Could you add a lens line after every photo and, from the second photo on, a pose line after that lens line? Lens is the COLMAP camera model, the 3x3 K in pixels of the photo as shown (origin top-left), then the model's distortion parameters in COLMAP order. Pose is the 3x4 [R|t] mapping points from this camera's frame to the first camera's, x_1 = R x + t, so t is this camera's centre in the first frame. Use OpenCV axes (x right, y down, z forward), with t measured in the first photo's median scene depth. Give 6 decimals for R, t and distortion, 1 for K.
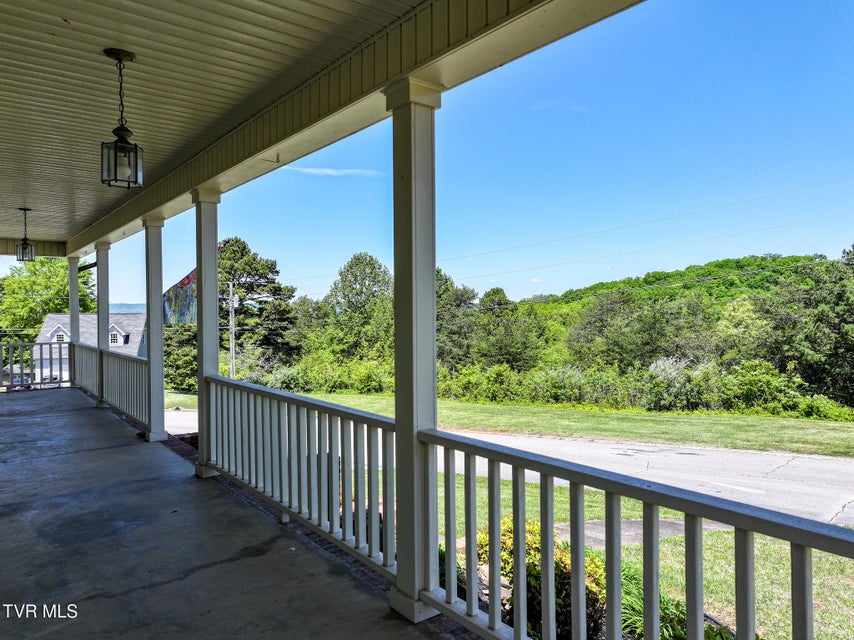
lens RADIAL K [[608.6, 0, 457.2], [0, 608.6, 315.3], [0, 0, 1]] dist [-0.037278, 0.007314]
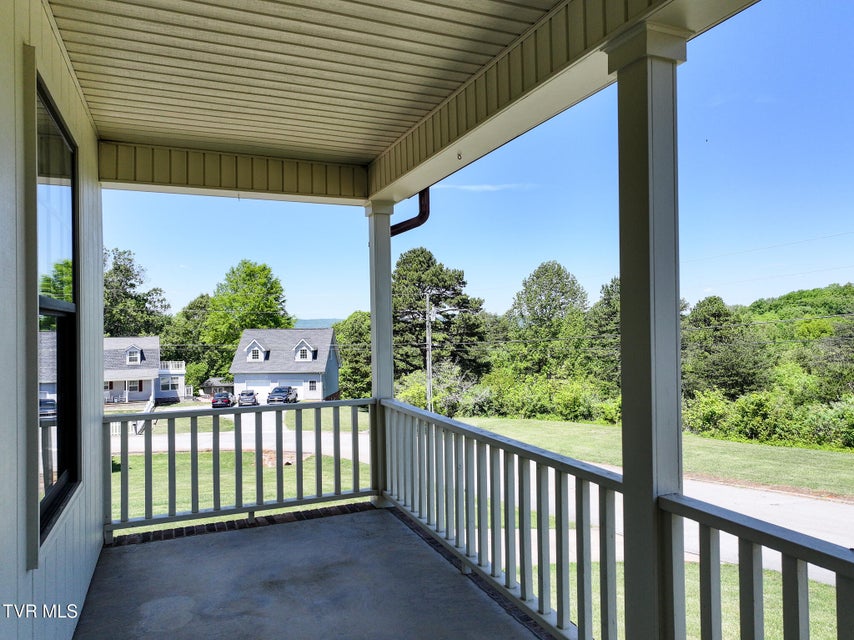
lens RADIAL K [[599.5, 0, 430.7], [0, 599.5, 317.0], [0, 0, 1]] dist [0.009540, -0.002322]
pose [[0.955913, -0.011632, -0.293421, -0.079317], [0.004905, 0.999708, -0.023651, 0.001968], [0.293610, 0.021169, 0.955691, 0.114547]]
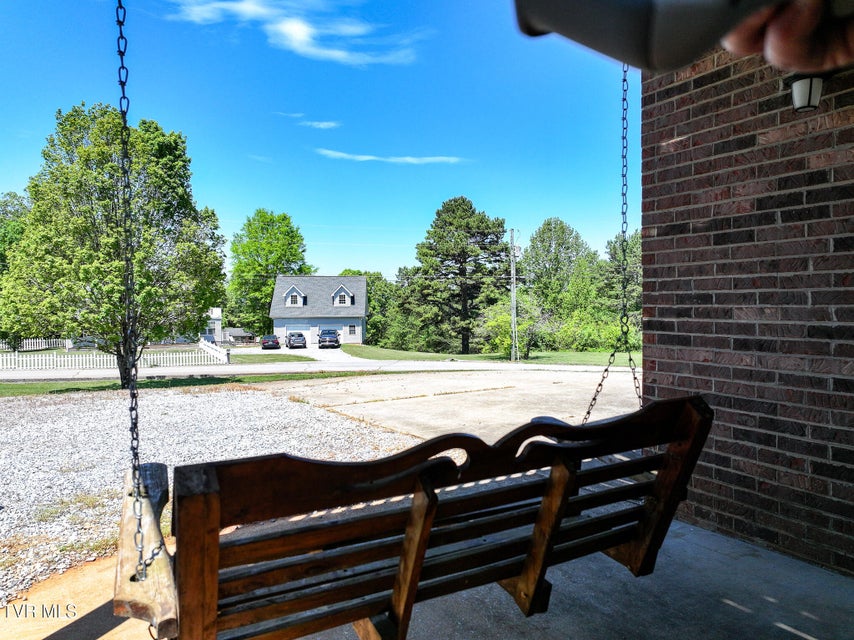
lens RADIAL K [[599.5, 0, 430.7], [0, 599.5, 317.0], [0, 0, 1]] dist [0.009540, -0.002322]
pose [[0.984645, 0.003078, -0.174540, -0.246224], [0.000706, 0.999766, 0.021616, 0.046718], [0.174566, -0.021408, 0.984413, 0.026109]]
